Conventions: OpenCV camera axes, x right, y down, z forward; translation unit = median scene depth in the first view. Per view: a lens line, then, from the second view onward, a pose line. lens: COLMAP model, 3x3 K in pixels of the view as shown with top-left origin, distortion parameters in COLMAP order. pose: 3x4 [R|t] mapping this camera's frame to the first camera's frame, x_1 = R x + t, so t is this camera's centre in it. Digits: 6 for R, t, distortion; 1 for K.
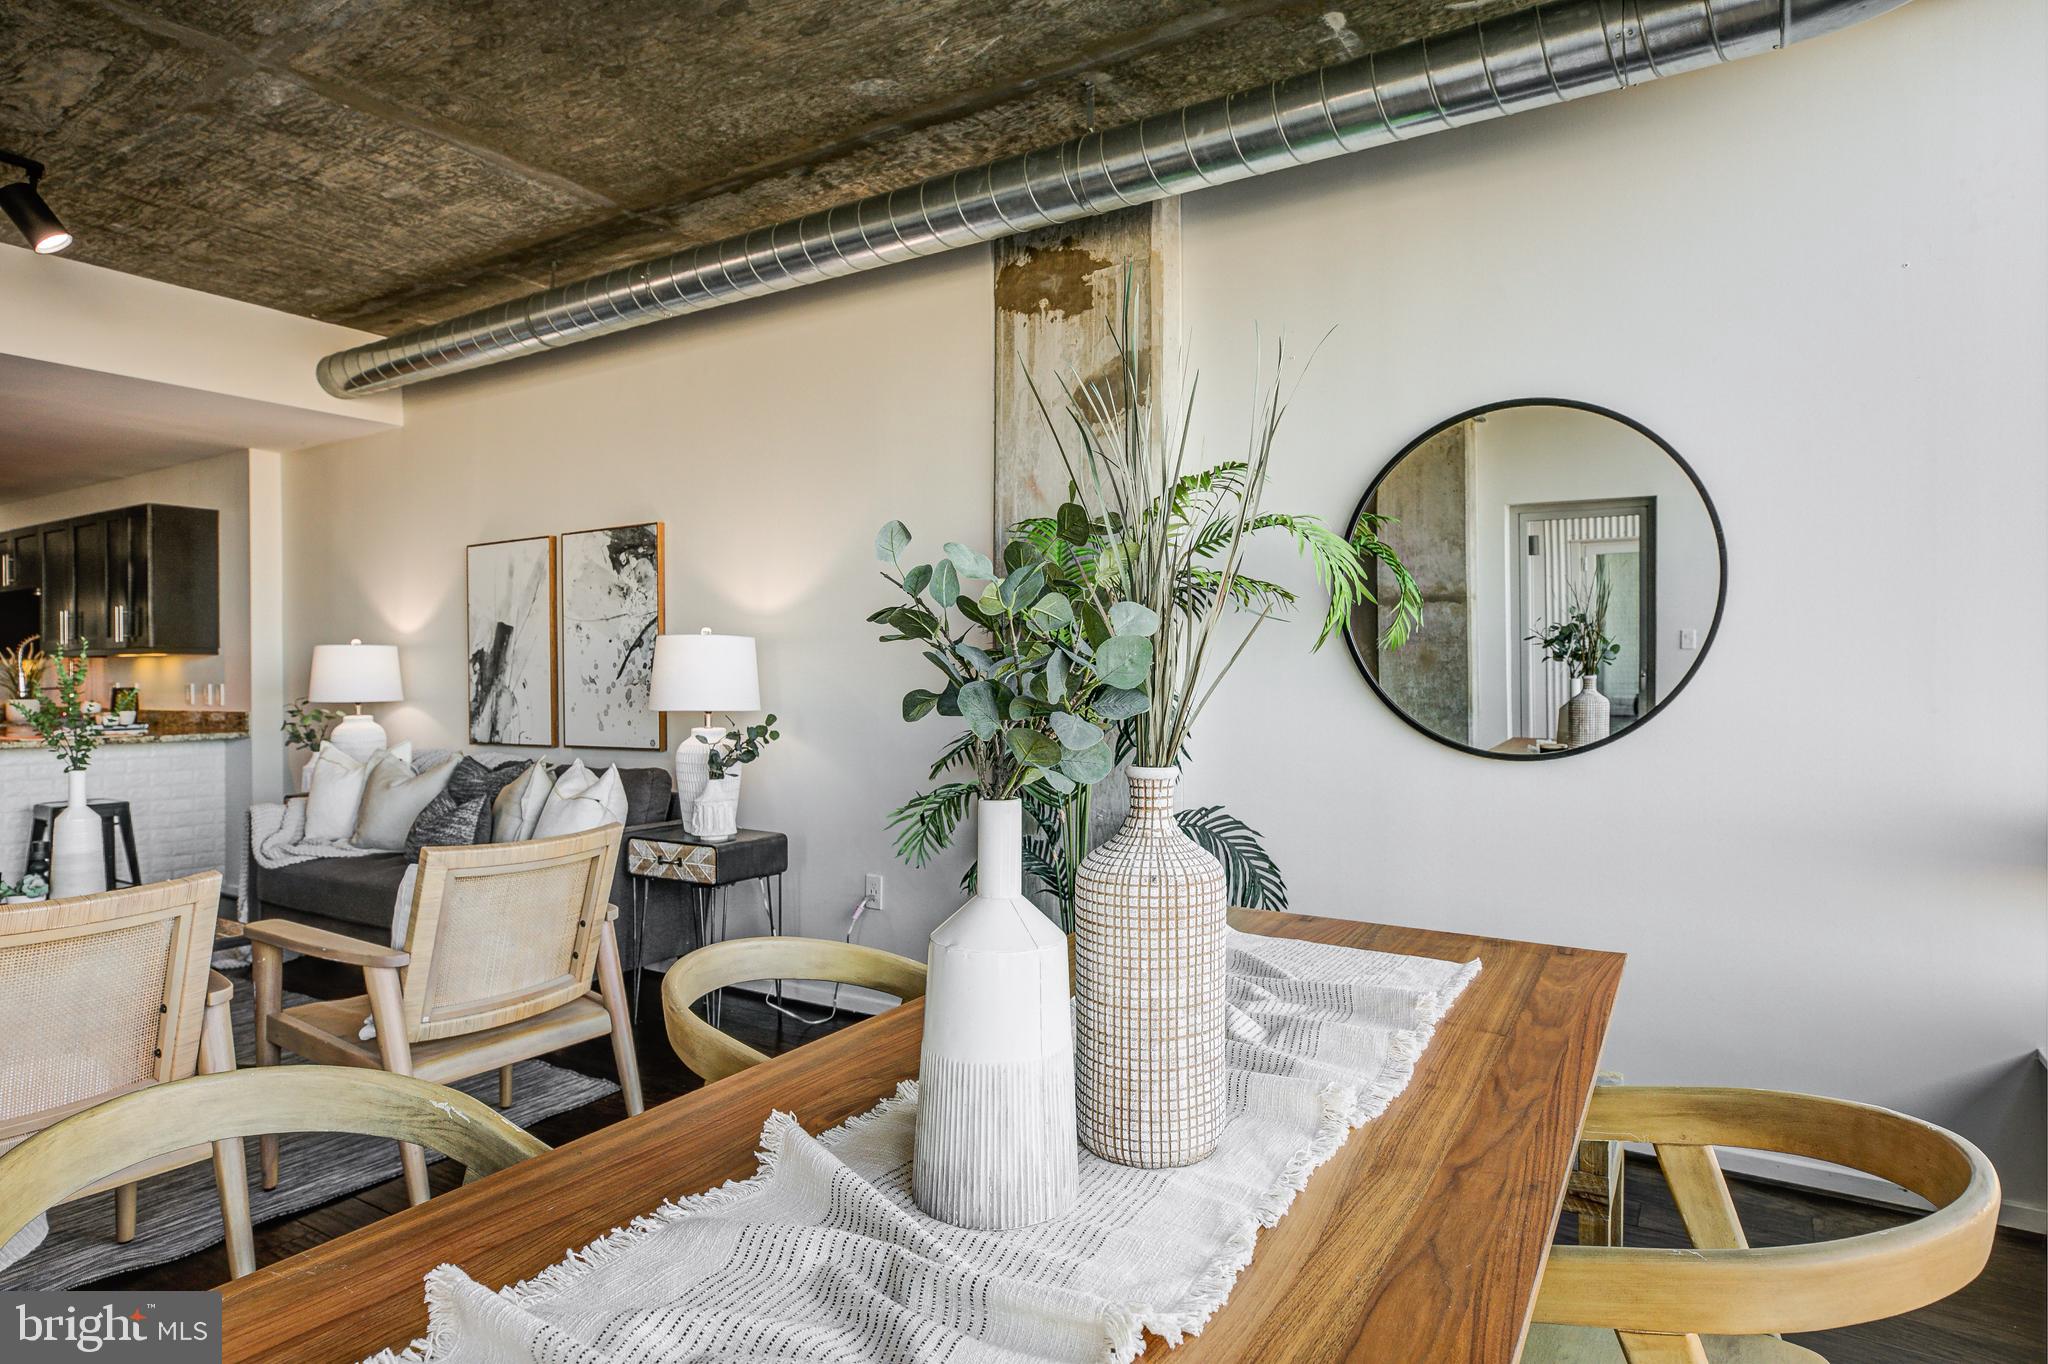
lens RADIAL K [[1128.4, 0, 1036.0], [0, 1128.4, 674.2], [0, 0, 1]] dist [0.009430, -0.005250]
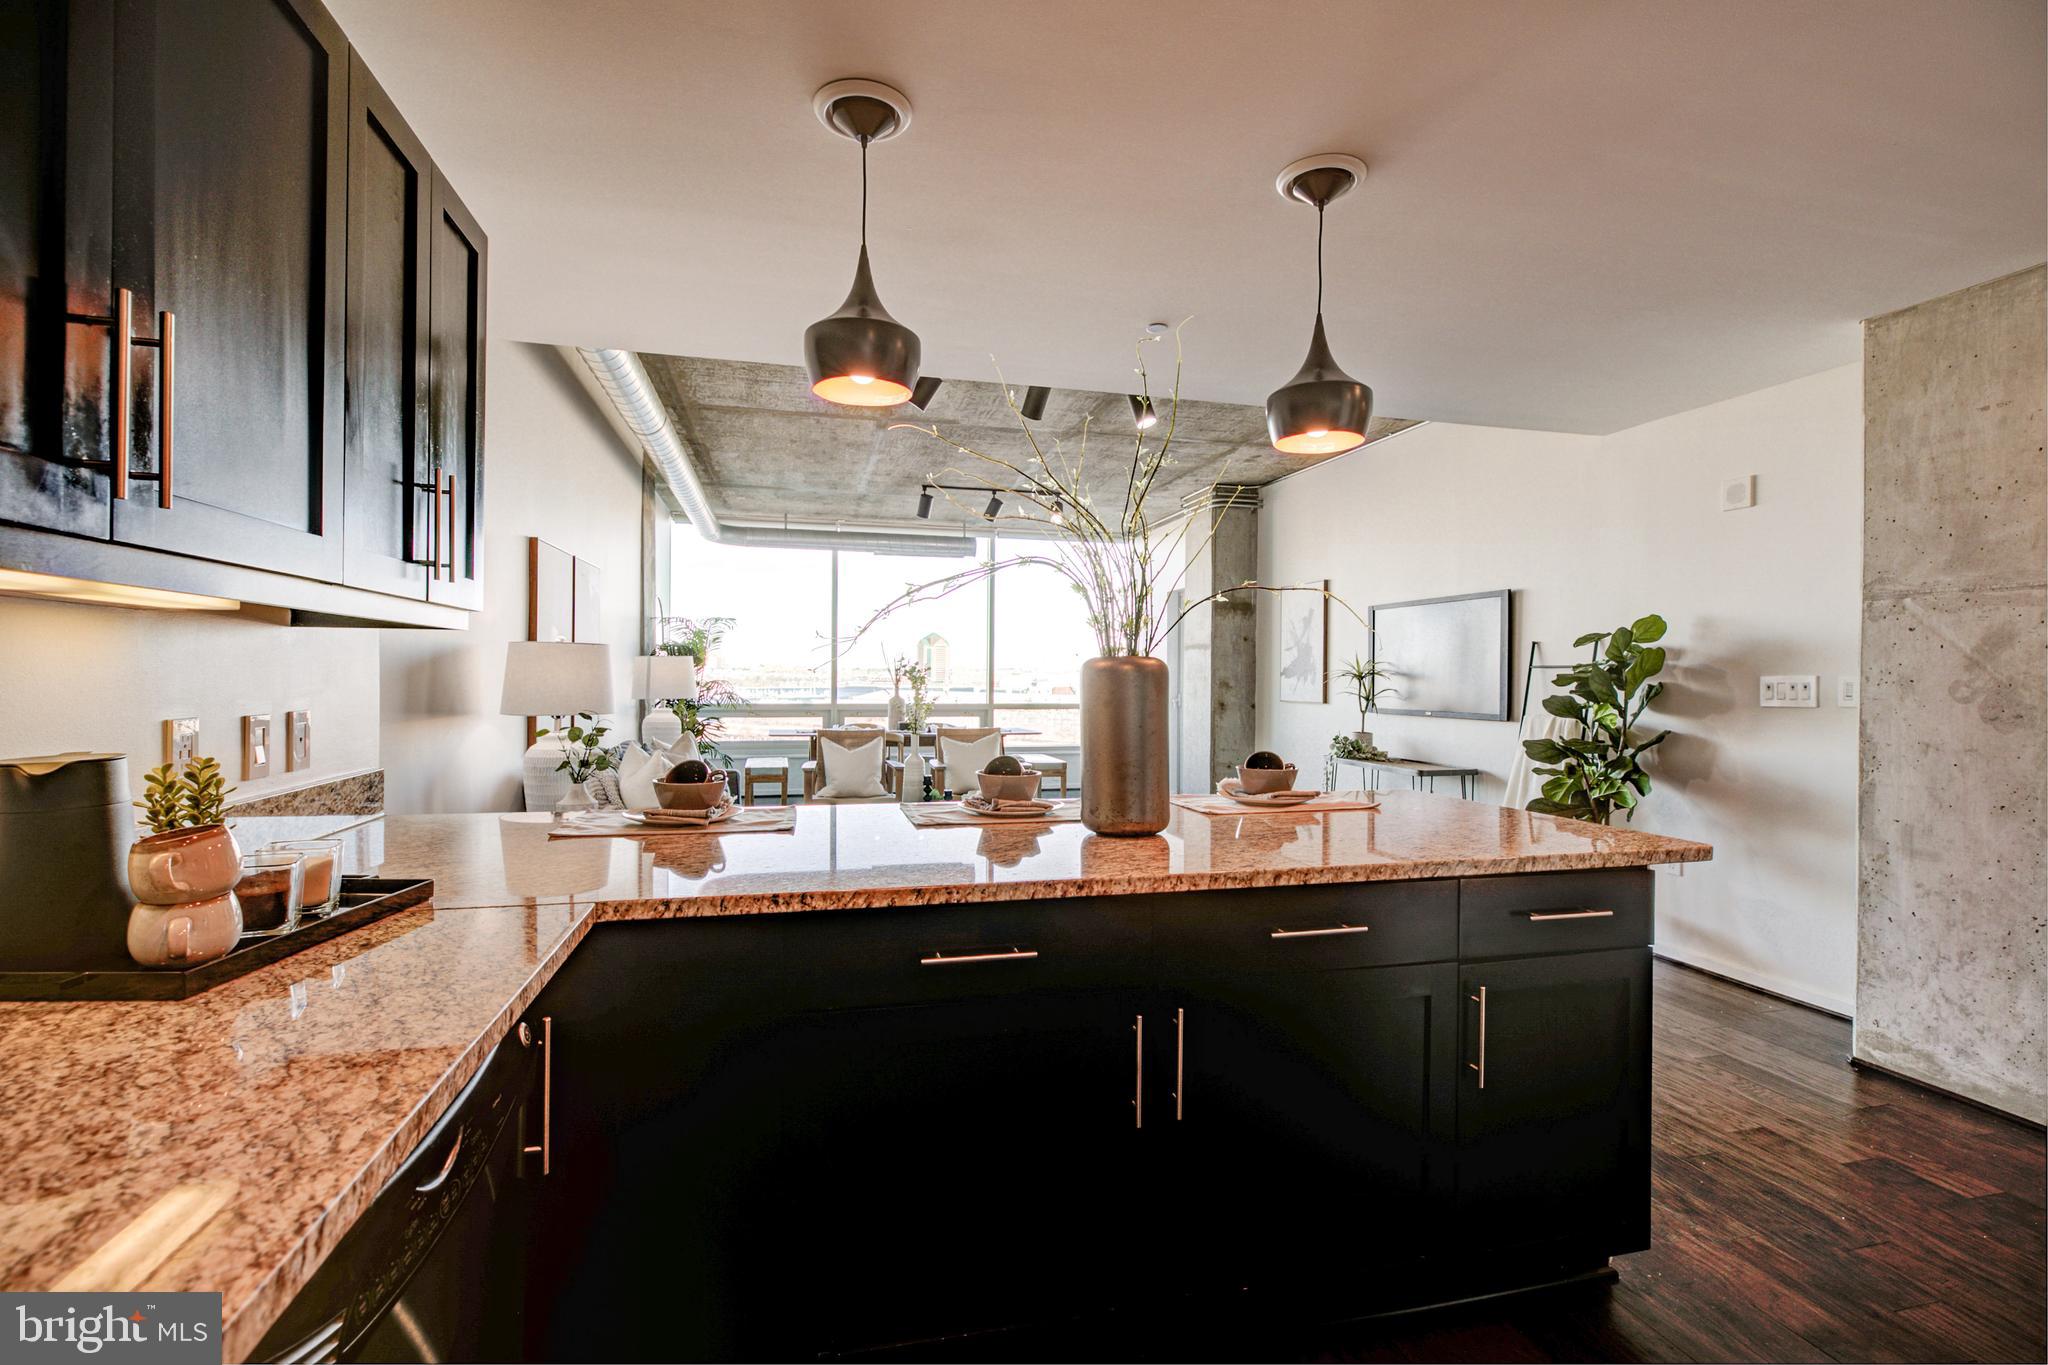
lens RADIAL K [[934.8, 0, 1031.4], [0, 934.8, 673.9], [0, 0, 1]] dist [-0.007101, 0.000753]
pose [[-0.721784, -0.002906, 0.692112, -1.490475], [-0.008638, 0.999951, -0.004811, -0.004435], [-0.692065, -0.009451, -0.721774, 1.444203]]
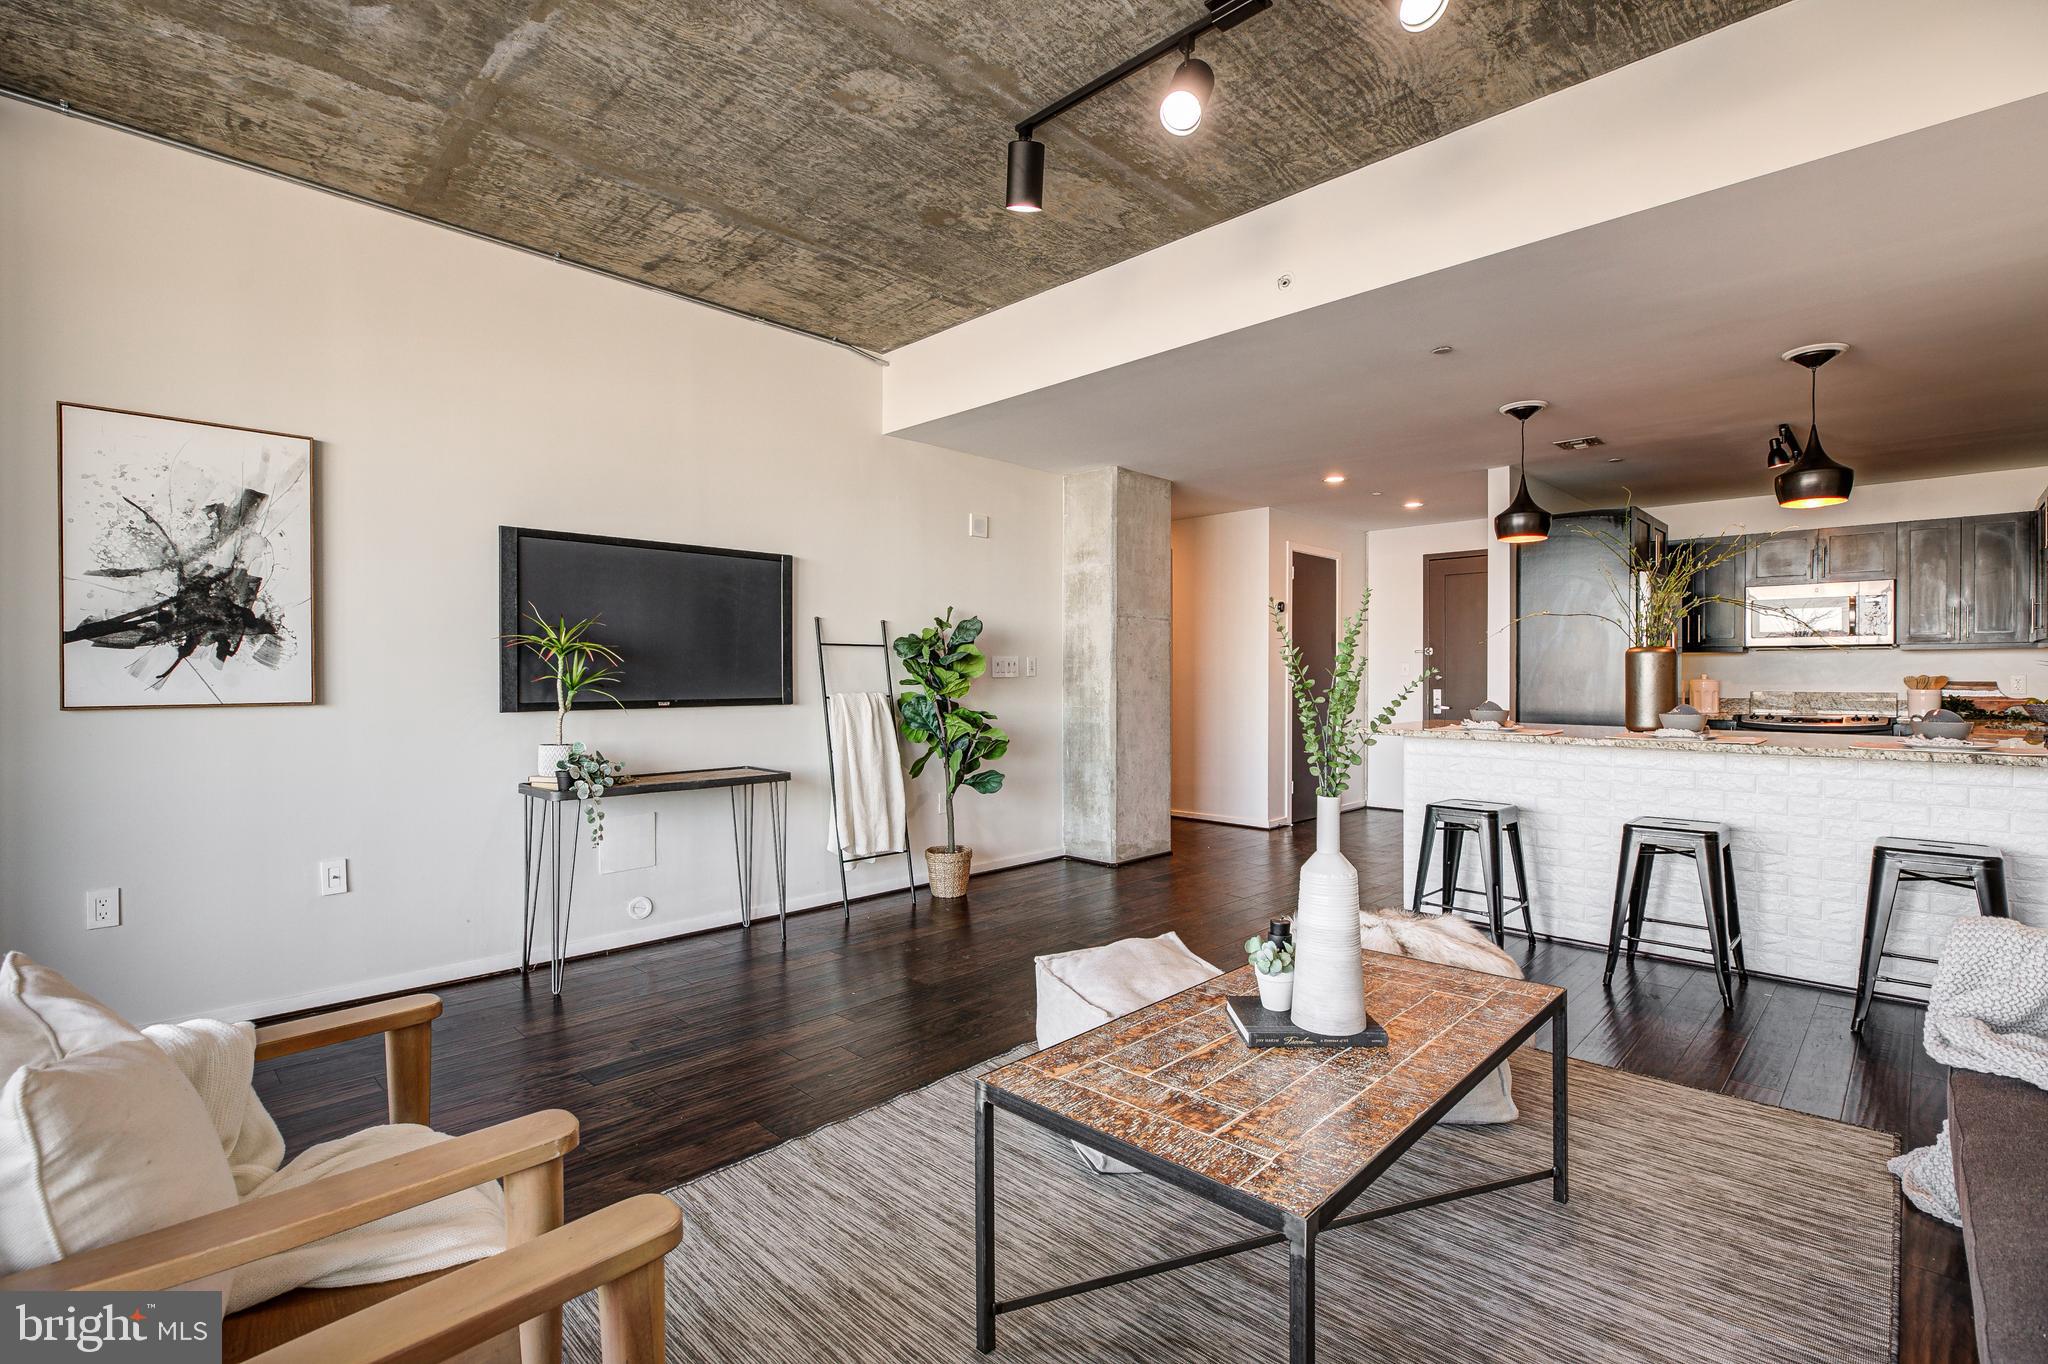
lens RADIAL K [[934.8, 0, 1030.4], [0, 934.8, 672.2], [0, 0, 1]] dist [-0.007101, 0.000753]
pose [[-0.210687, -0.000683, -0.977553, -0.223991], [0.003096, 0.999994, -0.001366, 0.010399], [0.977549, -0.003314, -0.210684, 0.706558]]
